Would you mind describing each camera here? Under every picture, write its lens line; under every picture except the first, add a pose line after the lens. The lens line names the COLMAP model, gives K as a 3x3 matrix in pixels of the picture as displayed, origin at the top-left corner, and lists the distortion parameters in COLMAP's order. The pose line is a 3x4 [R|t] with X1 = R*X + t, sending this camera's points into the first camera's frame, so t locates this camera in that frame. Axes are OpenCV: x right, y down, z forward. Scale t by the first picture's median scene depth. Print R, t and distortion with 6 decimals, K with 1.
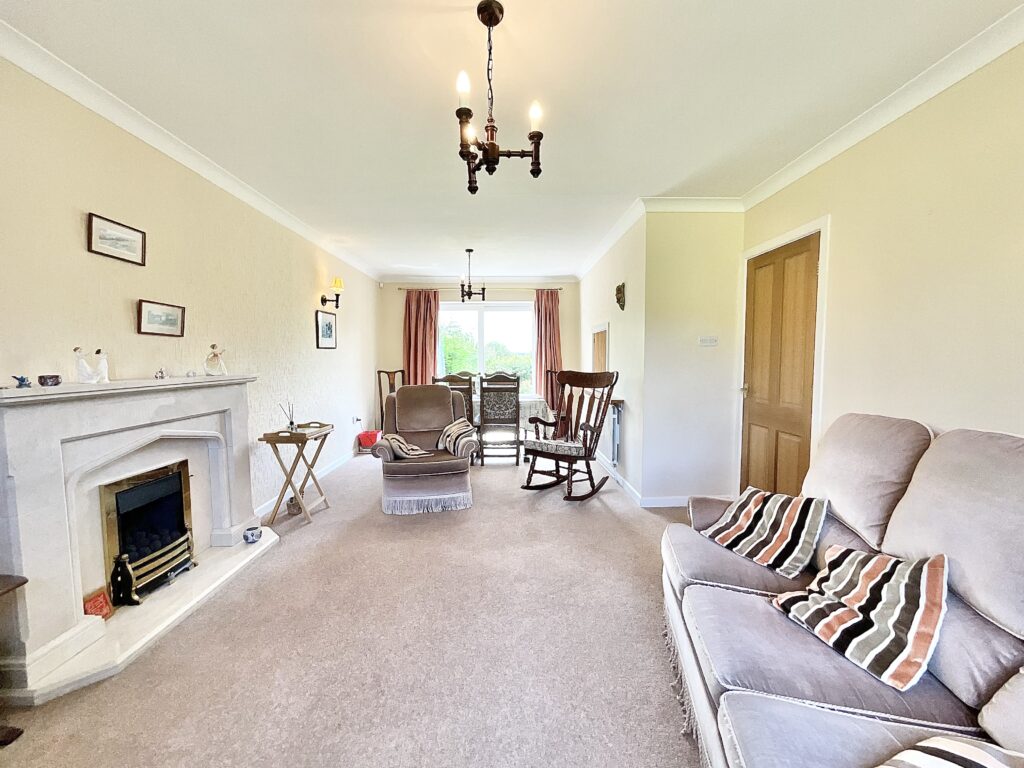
lens RADIAL K [[413.7, 0, 512.0], [0, 413.7, 384.0], [0, 0, 1]] dist [-0.003405, 0.000473]
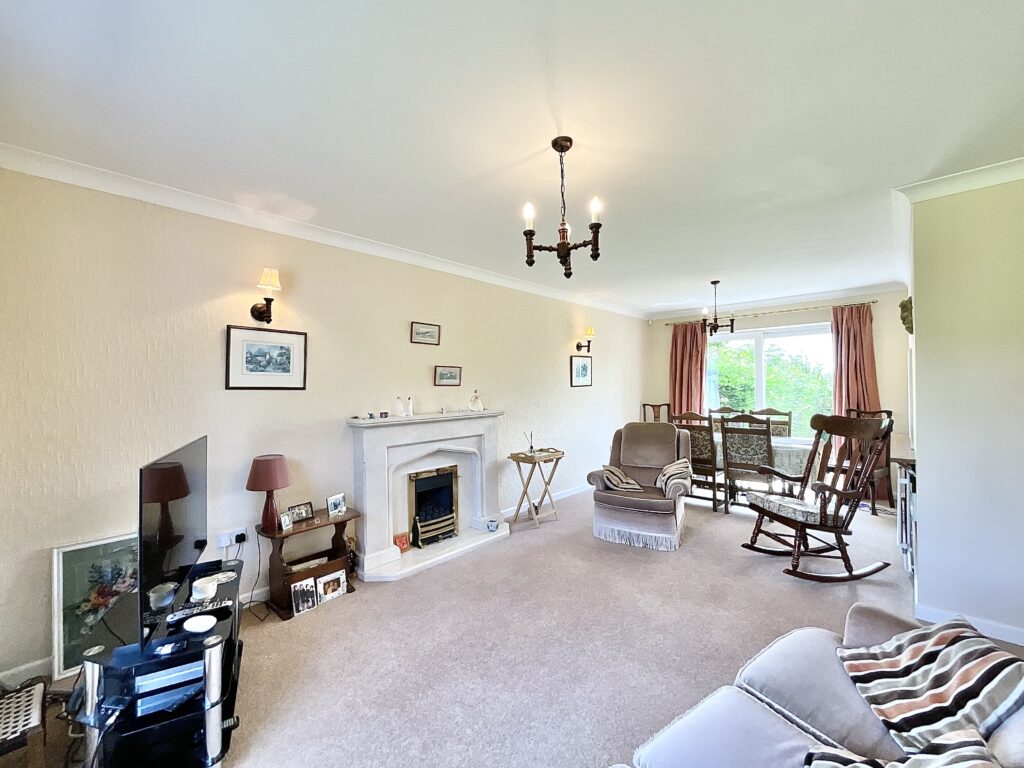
lens RADIAL K [[413.7, 0, 512.0], [0, 413.7, 384.0], [0, 0, 1]] dist [-0.003405, 0.000473]
pose [[0.719225, -0.007681, -0.694735, 0.399940], [-0.034600, 0.998302, -0.046857, -0.050740], [0.693915, 0.057738, 0.717738, 0.010233]]
